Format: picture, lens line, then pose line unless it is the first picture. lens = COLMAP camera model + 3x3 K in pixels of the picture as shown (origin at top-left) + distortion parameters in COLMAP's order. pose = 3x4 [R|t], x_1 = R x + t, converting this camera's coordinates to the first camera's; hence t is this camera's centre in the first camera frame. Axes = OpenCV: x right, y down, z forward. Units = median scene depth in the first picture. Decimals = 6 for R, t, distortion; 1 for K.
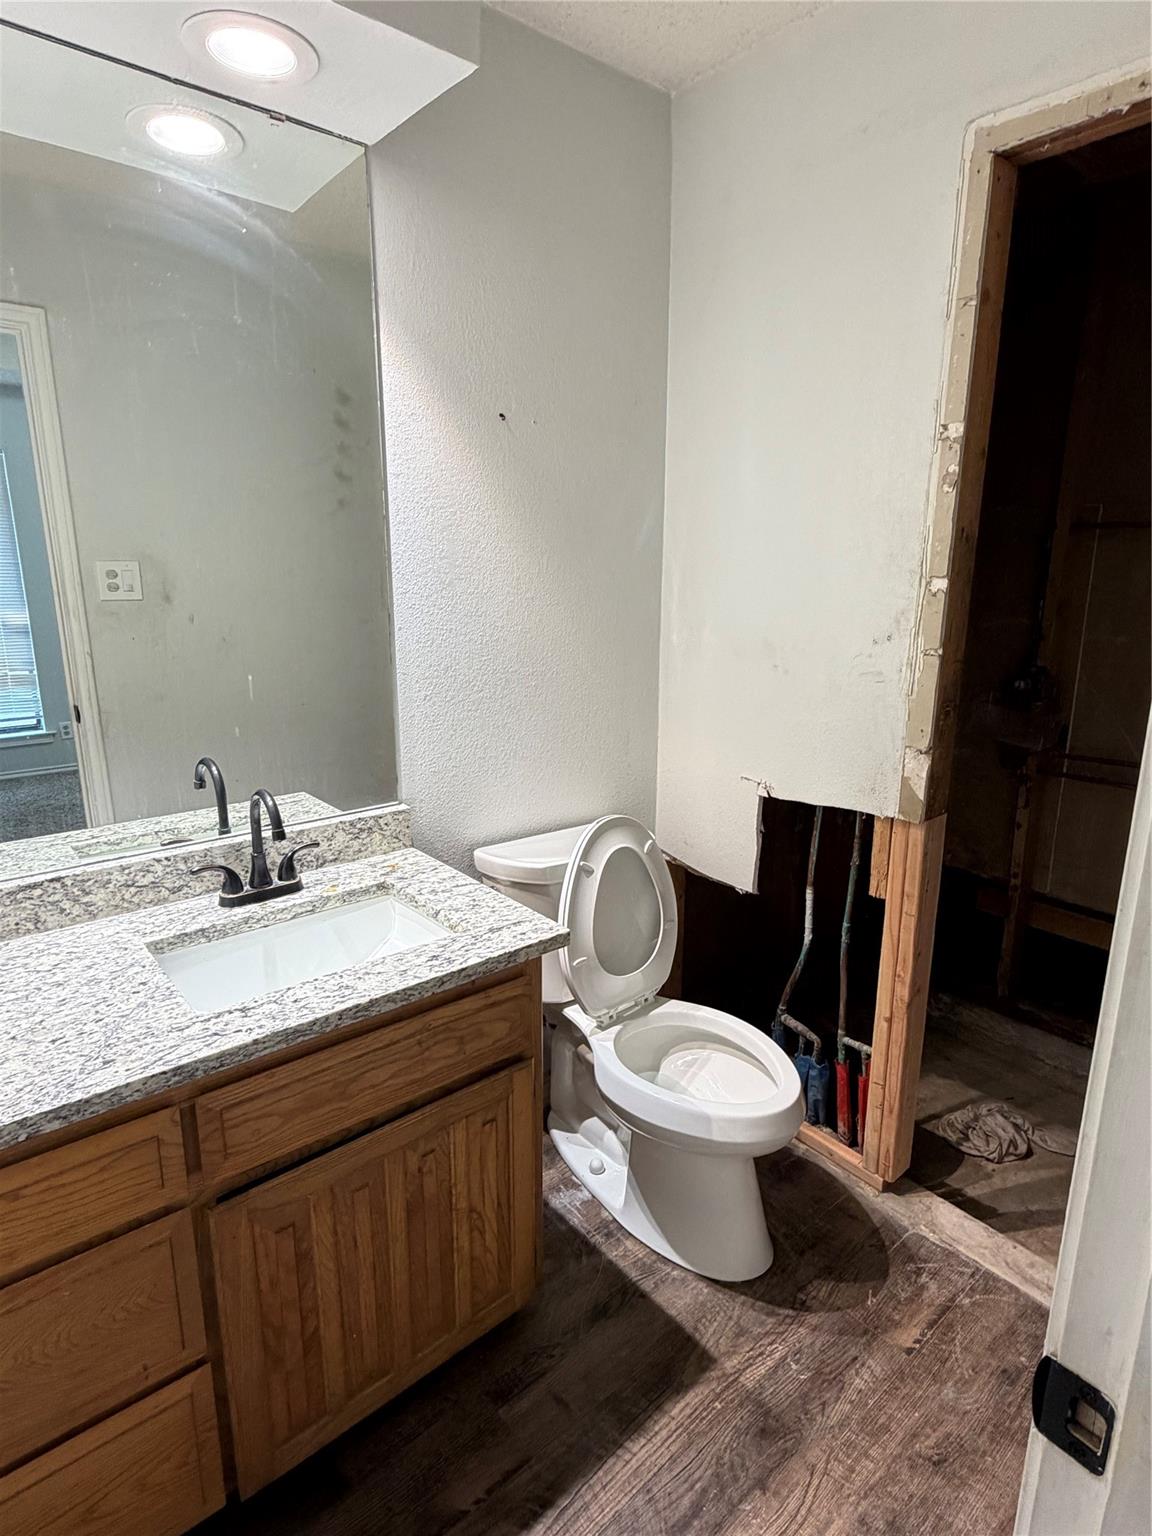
lens RADIAL K [[849.6, 0, 573.9], [0, 849.6, 769.1], [0, 0, 1]] dist [-0.001567, 0.000584]
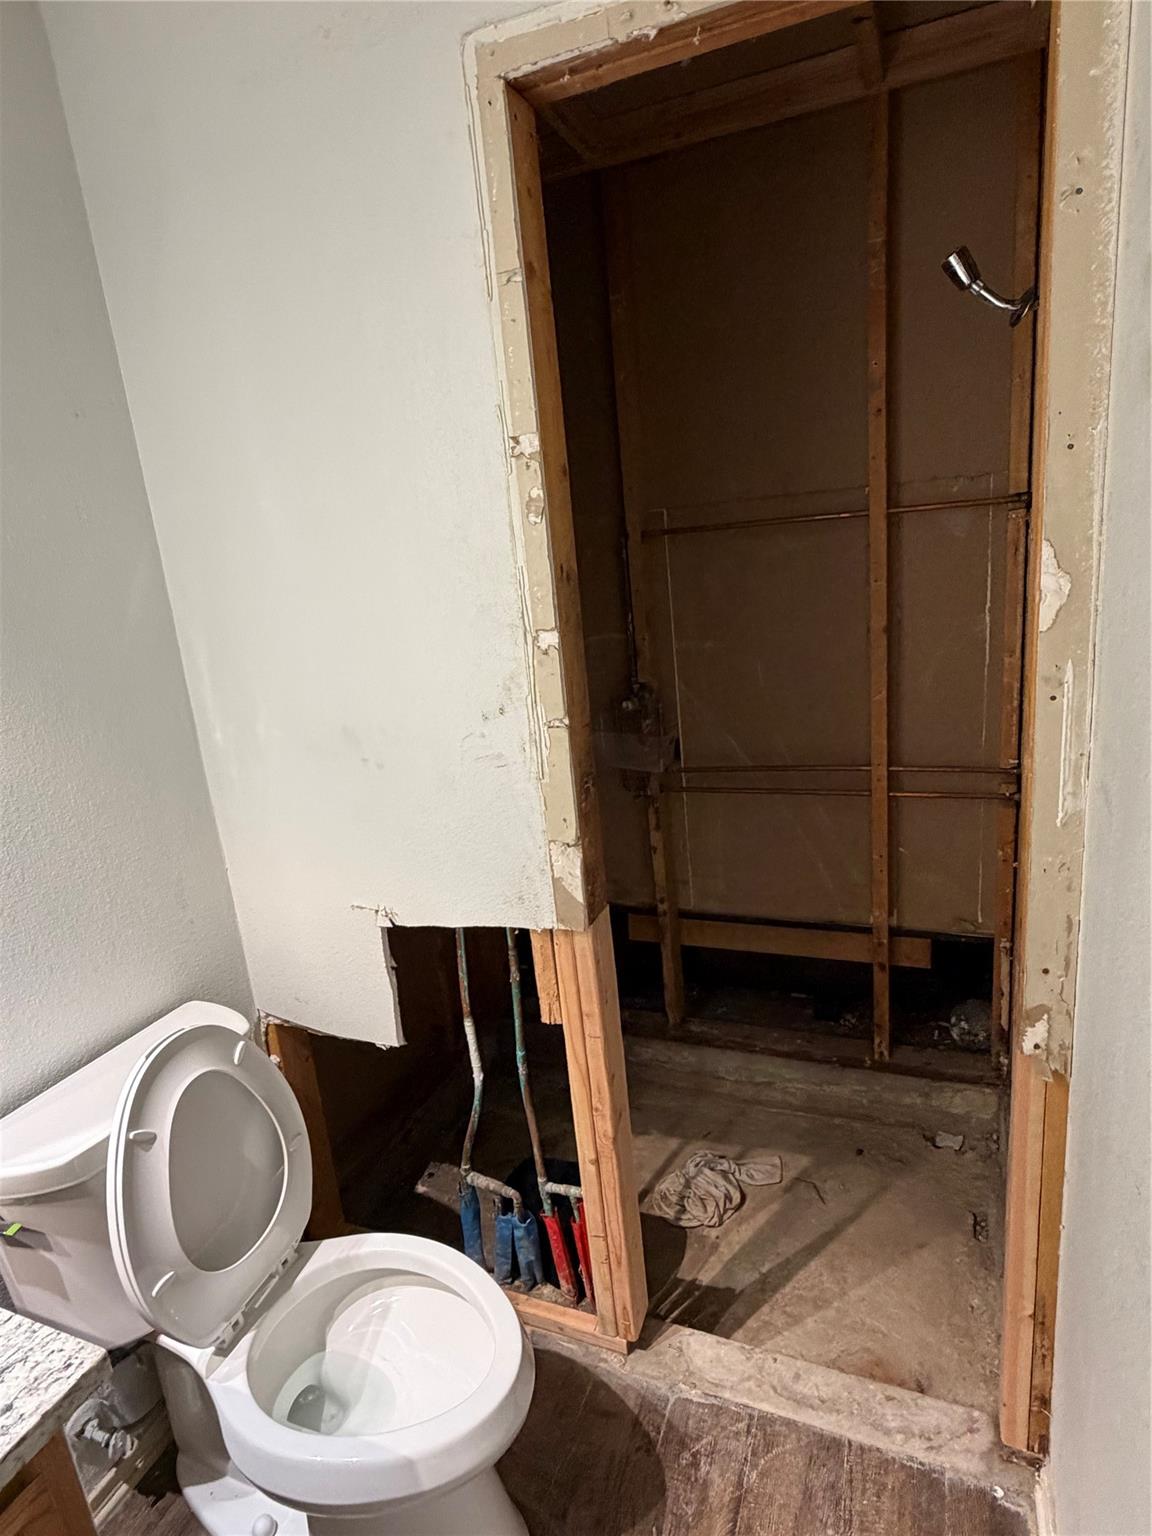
lens RADIAL K [[849.6, 0, 580.5], [0, 849.6, 764.5], [0, 0, 1]] dist [-0.001567, 0.000584]
pose [[0.876618, -0.200956, 0.437216, 0.079966], [0.205024, 0.978002, 0.038442, -0.114061], [-0.435324, 0.055941, 0.898534, 0.257211]]
